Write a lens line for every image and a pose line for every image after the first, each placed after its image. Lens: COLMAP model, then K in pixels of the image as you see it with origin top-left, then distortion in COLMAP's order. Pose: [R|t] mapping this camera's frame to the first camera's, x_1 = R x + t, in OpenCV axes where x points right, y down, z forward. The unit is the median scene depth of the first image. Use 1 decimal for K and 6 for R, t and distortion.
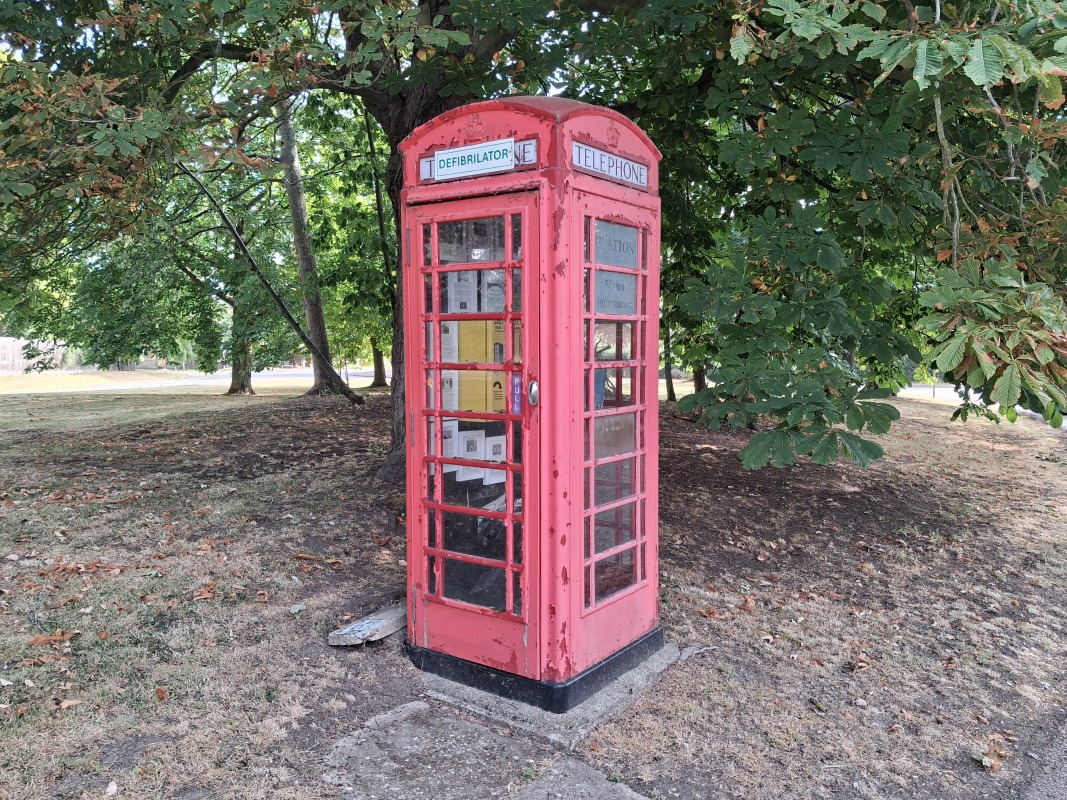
lens RADIAL K [[834.1, 0, 564.1], [0, 834.1, 392.9], [0, 0, 1]] dist [-0.003048, -0.009470]
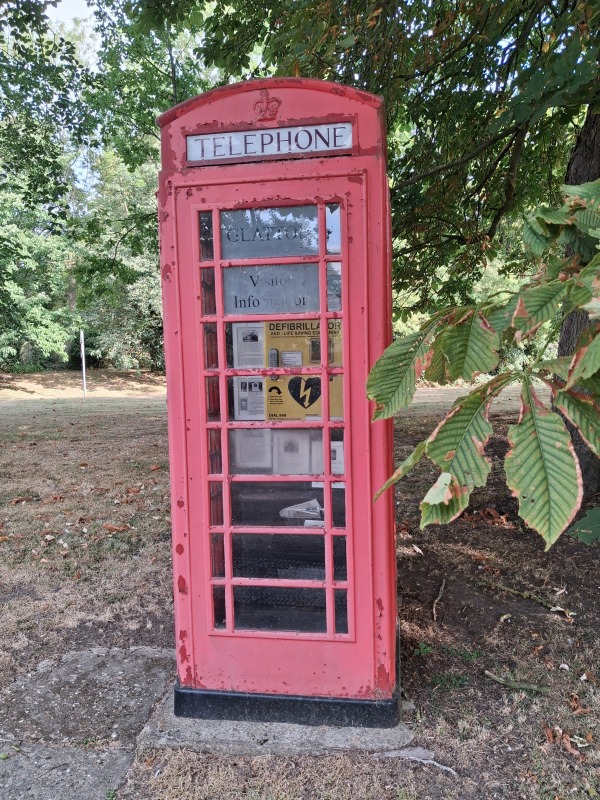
lens RADIAL K [[619.0, 0, 300.0], [0, 619.0, 400.0], [0, 0, 1]] dist [-0.031255, -0.000061]
pose [[0.440171, 0.050175, -0.896511, 0.614795], [-0.027364, 0.998723, 0.042460, -0.030336], [0.897497, 0.005842, 0.440982, 0.696583]]
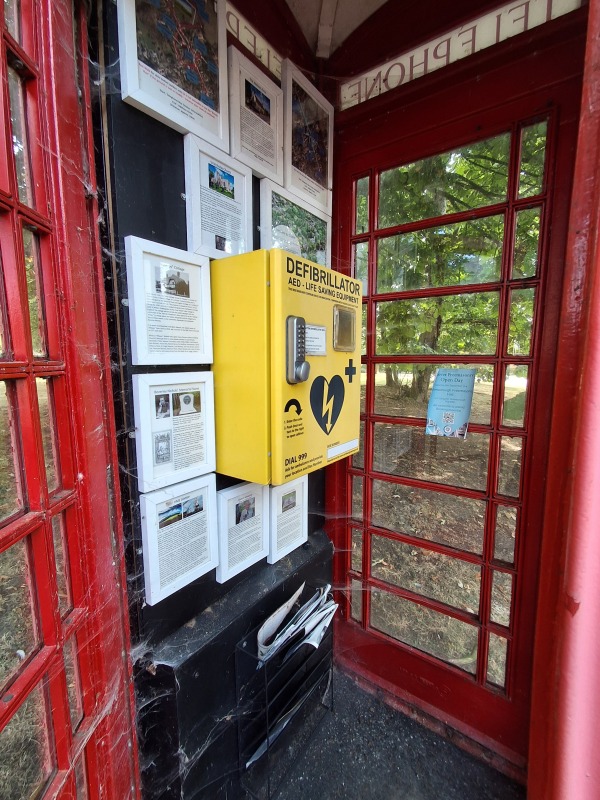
lens RADIAL K [[367.3, 0, 300.0], [0, 367.3, 400.0], [0, 0, 1]] dist [0.000187, 0.000003]
pose [[0.999899, 0.000261, -0.014203, -0.073232], [0.000647, 0.997954, 0.063934, -0.026616], [0.014191, -0.063937, 0.997853, 0.794477]]
